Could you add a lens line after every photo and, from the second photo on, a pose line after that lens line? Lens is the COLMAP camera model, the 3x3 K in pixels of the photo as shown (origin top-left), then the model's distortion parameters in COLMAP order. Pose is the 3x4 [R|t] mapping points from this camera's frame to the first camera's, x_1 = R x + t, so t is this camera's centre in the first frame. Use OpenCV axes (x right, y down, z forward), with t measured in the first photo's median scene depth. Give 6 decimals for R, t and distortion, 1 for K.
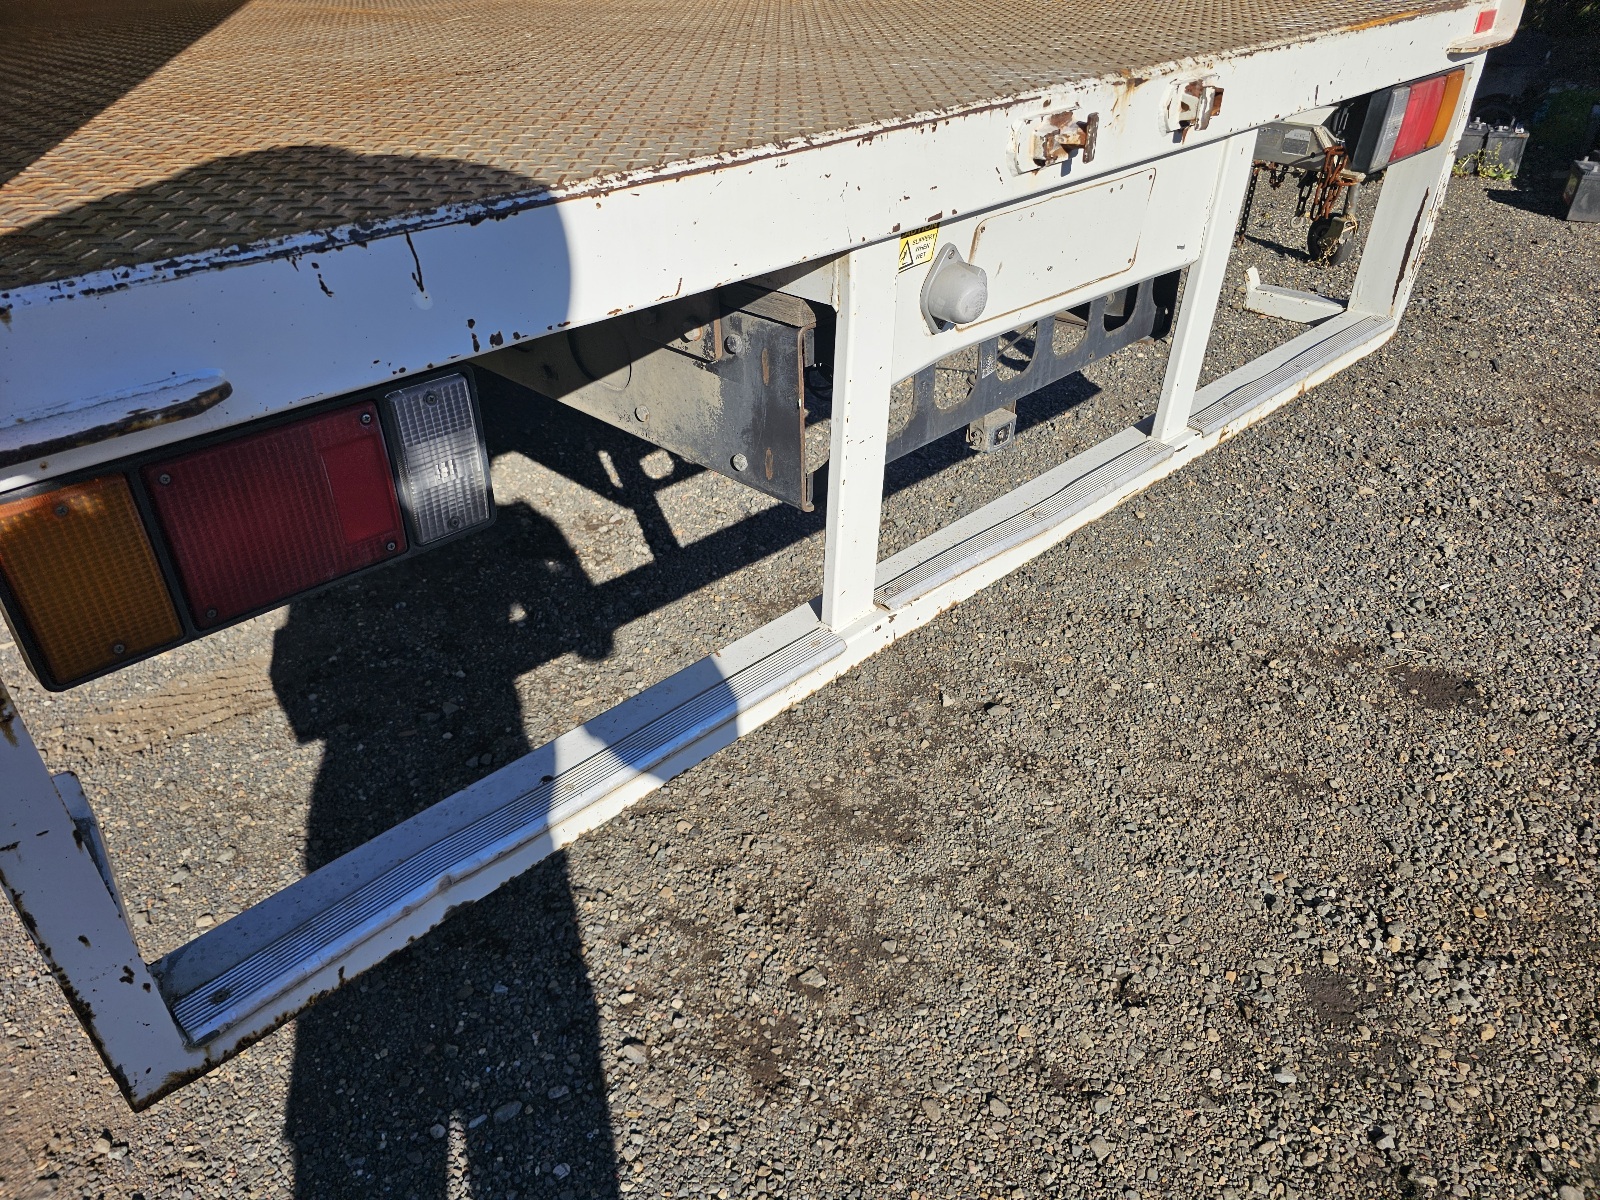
lens RADIAL K [[1073.0, 0, 788.1], [0, 1073.0, 600.0], [0, 0, 1]] dist [0.043413, -0.033226]
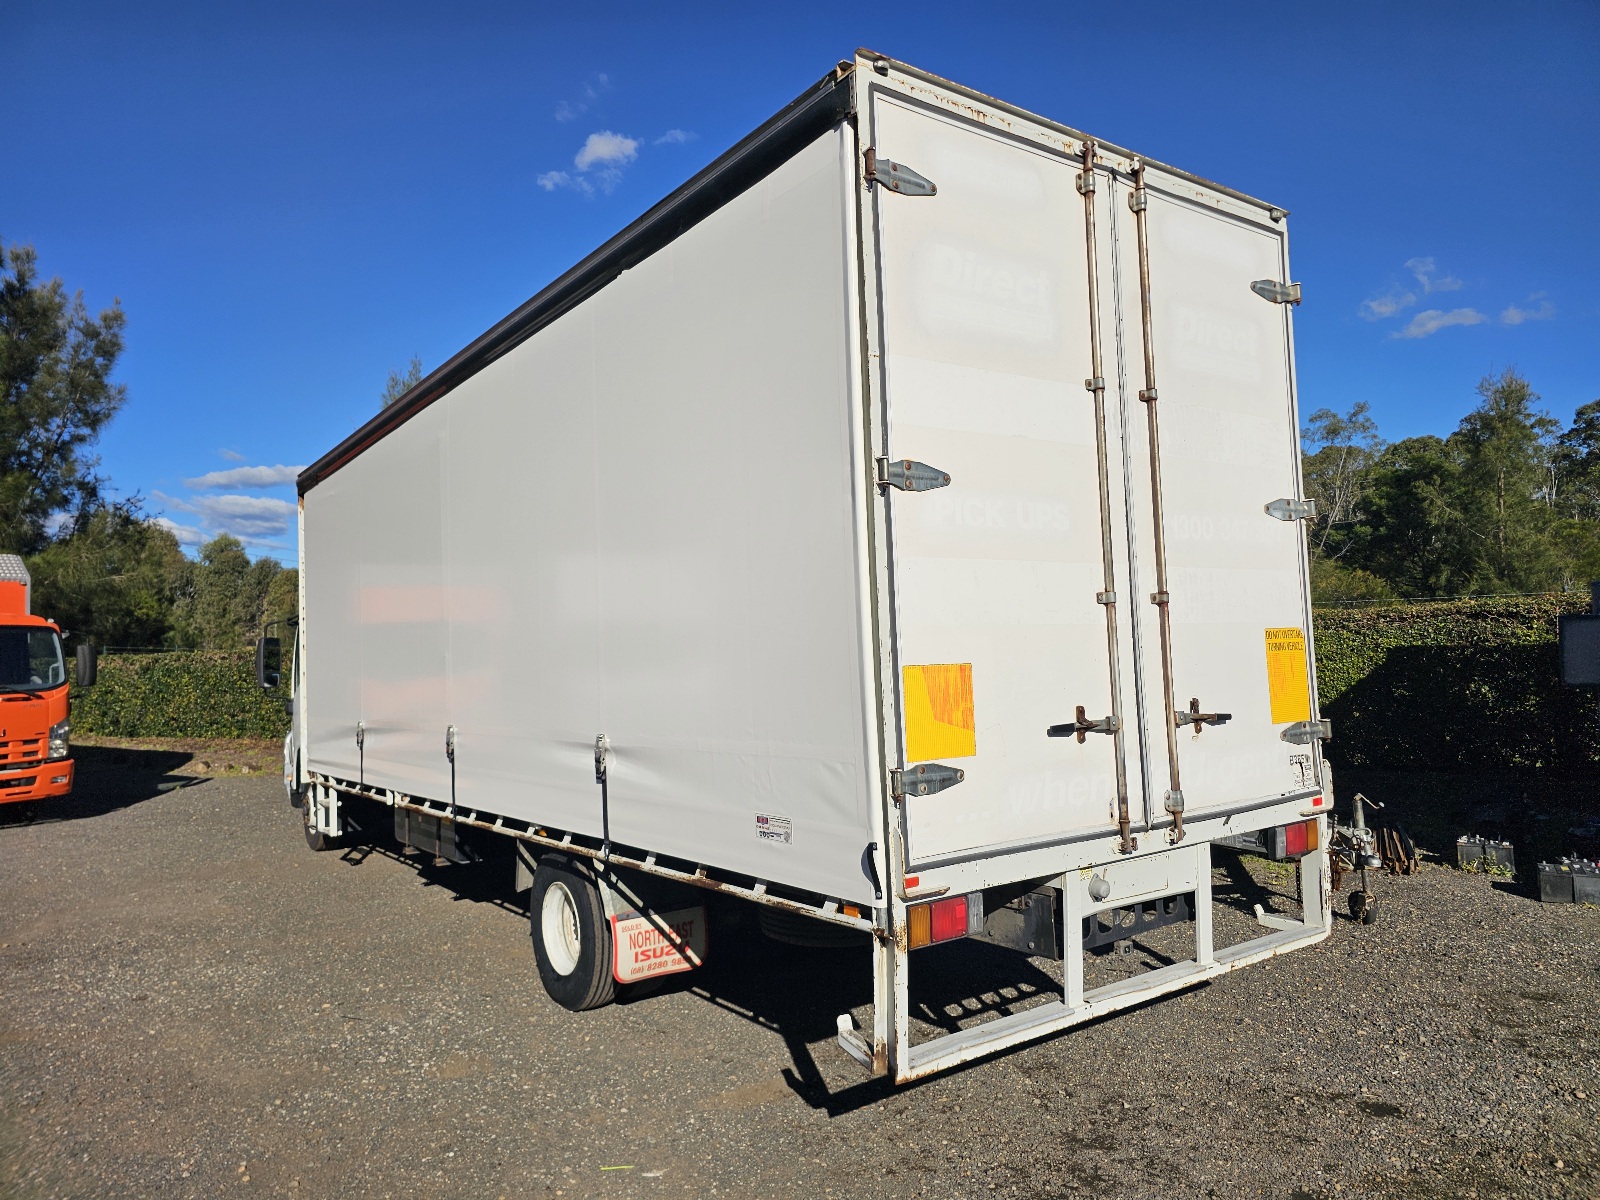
lens RADIAL K [[1073.0, 0, 793.4], [0, 1073.0, 582.7], [0, 0, 1]] dist [0.043413, -0.033226]
pose [[0.988711, -0.025708, -0.147613, -0.162270], [-0.066922, 0.805680, -0.588558, 0.610762], [0.134059, 0.591792, 0.794865, -1.447756]]
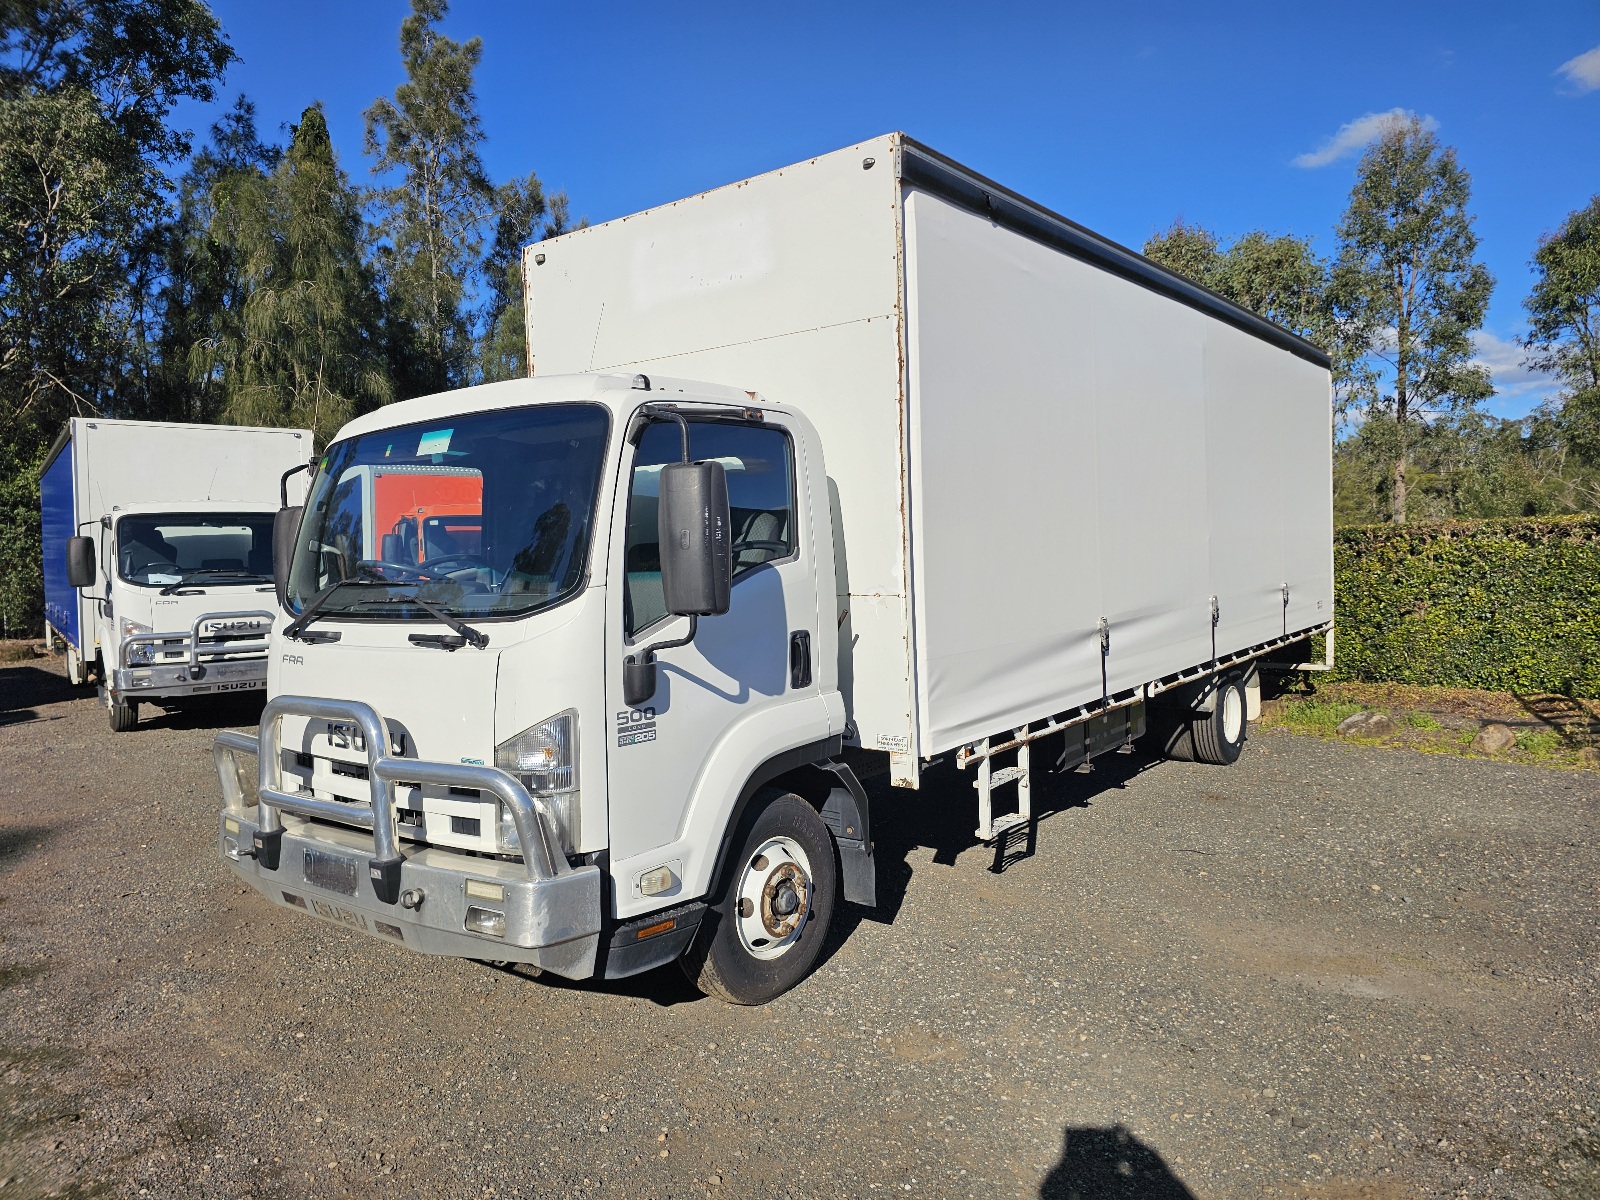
lens RADIAL K [[1073.0, 0, 785.8], [0, 1073.0, 587.8], [0, 0, 1]] dist [0.043413, -0.033226]
pose [[0.838118, 0.015774, -0.545261, -0.487293], [-0.299992, 0.848177, -0.436579, 0.299257], [0.455591, 0.529479, 0.715604, -0.817016]]
